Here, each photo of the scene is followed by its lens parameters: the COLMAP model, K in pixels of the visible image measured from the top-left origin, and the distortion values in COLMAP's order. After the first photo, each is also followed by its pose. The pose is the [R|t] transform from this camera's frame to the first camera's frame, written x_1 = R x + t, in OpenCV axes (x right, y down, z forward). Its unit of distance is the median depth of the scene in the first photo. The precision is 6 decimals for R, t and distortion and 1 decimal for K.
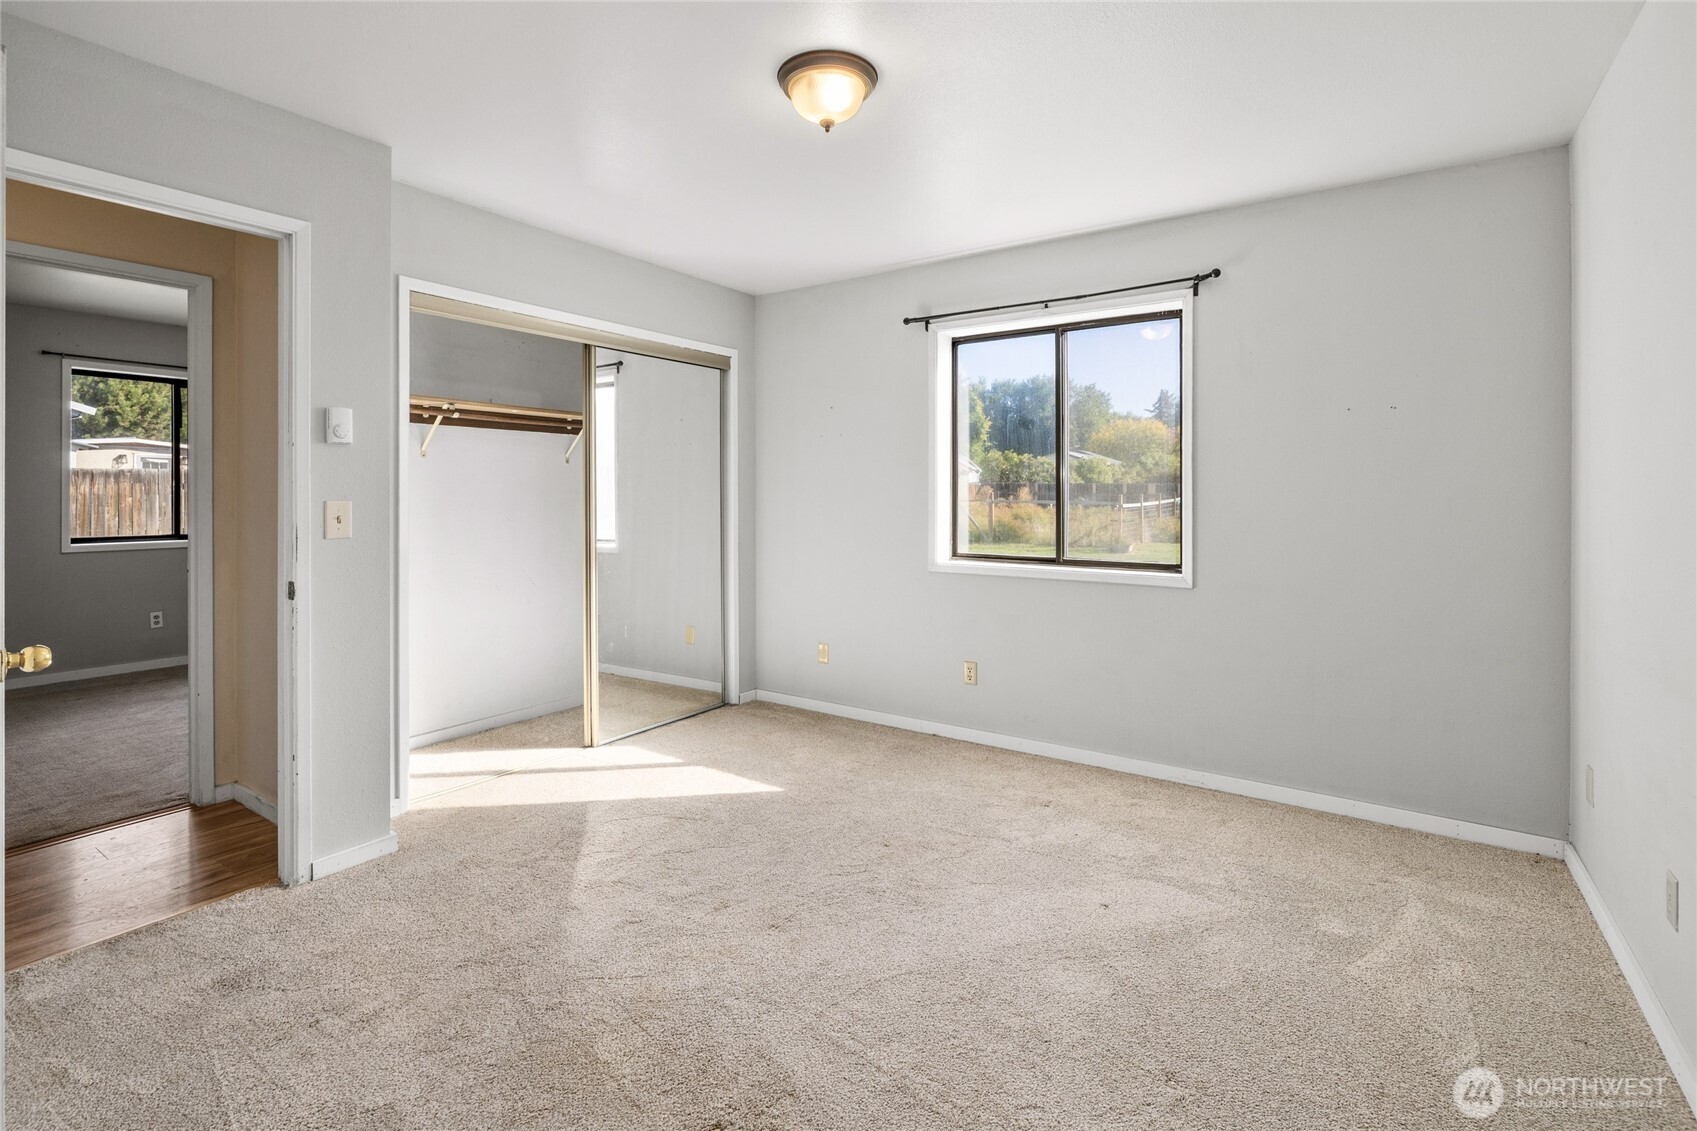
lens RADIAL K [[785.8, 0, 855.7], [0, 785.8, 498.6], [0, 0, 1]] dist [-0.007422, 0.002360]
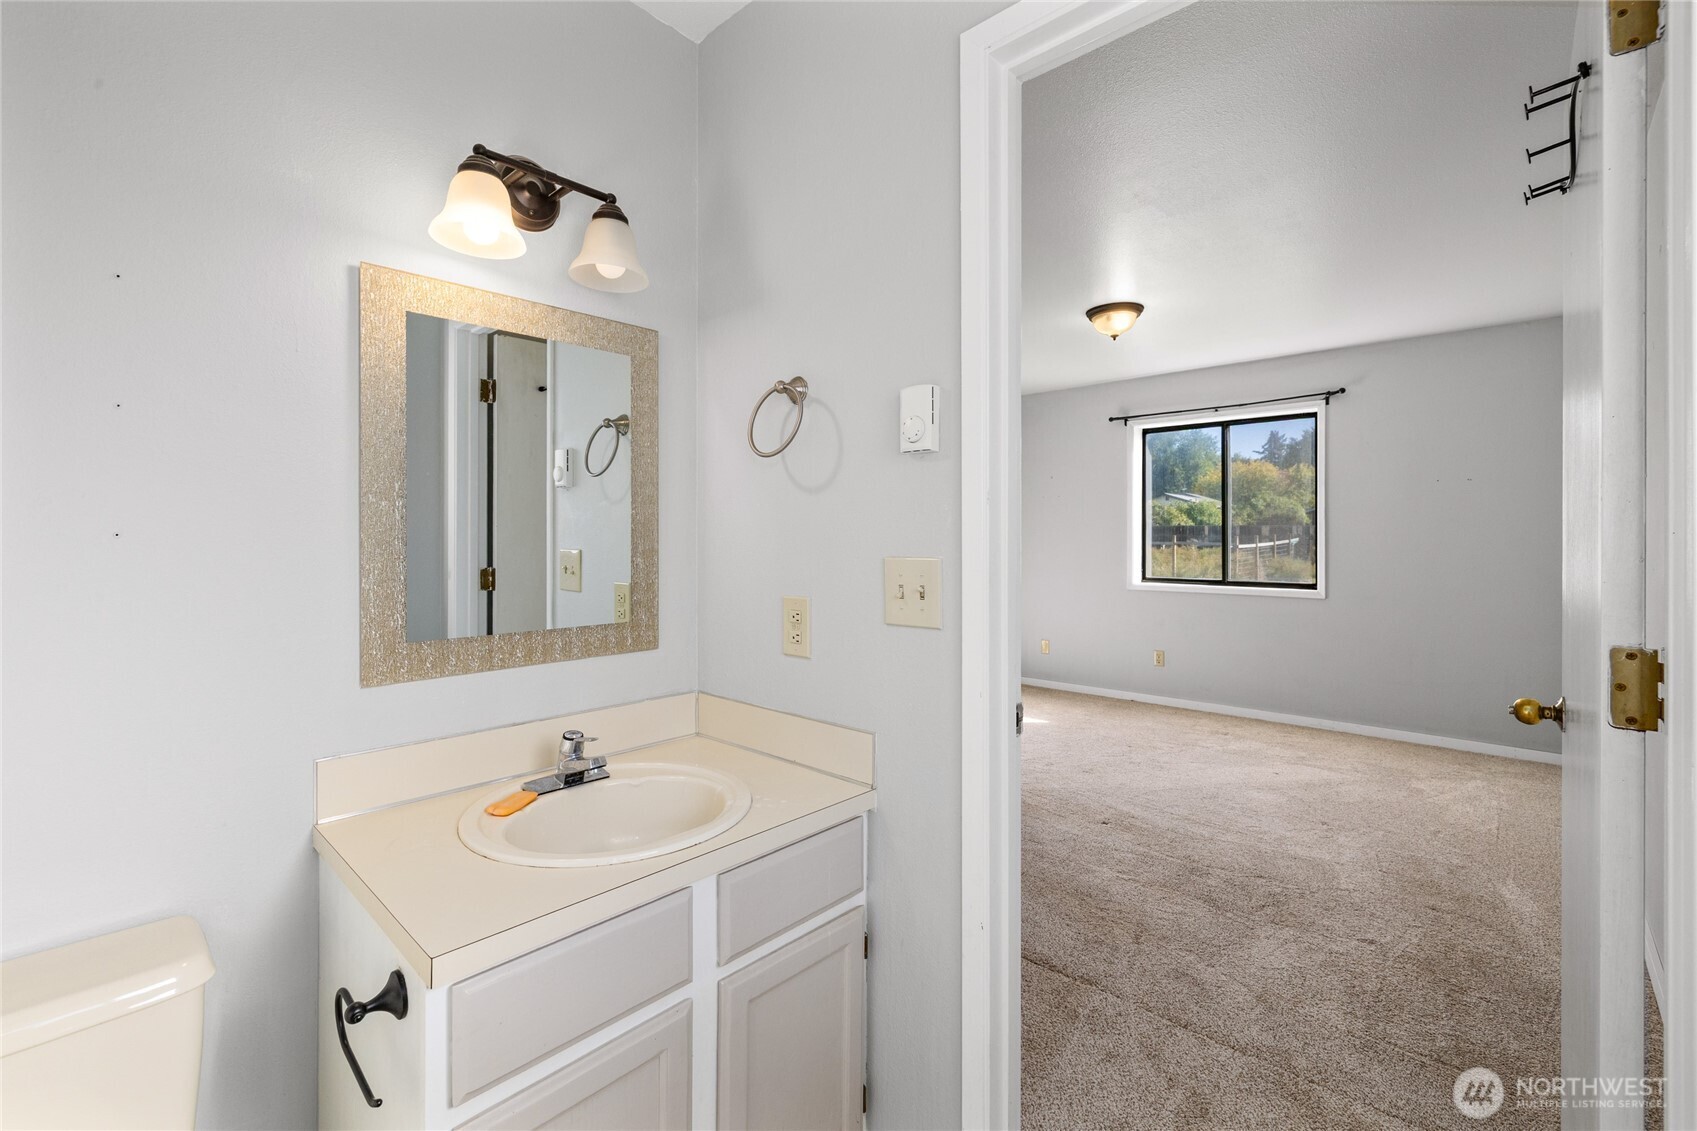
lens RADIAL K [[740.9, 0, 841.6], [0, 740.9, 541.3], [0, 0, 1]] dist [-0.001101, 0.000019]
pose [[0.988352, -0.001946, -0.152173, -0.248149], [0.002115, 0.999997, 0.000953, 0.000068], [0.152171, -0.001264, 0.988353, -0.498430]]
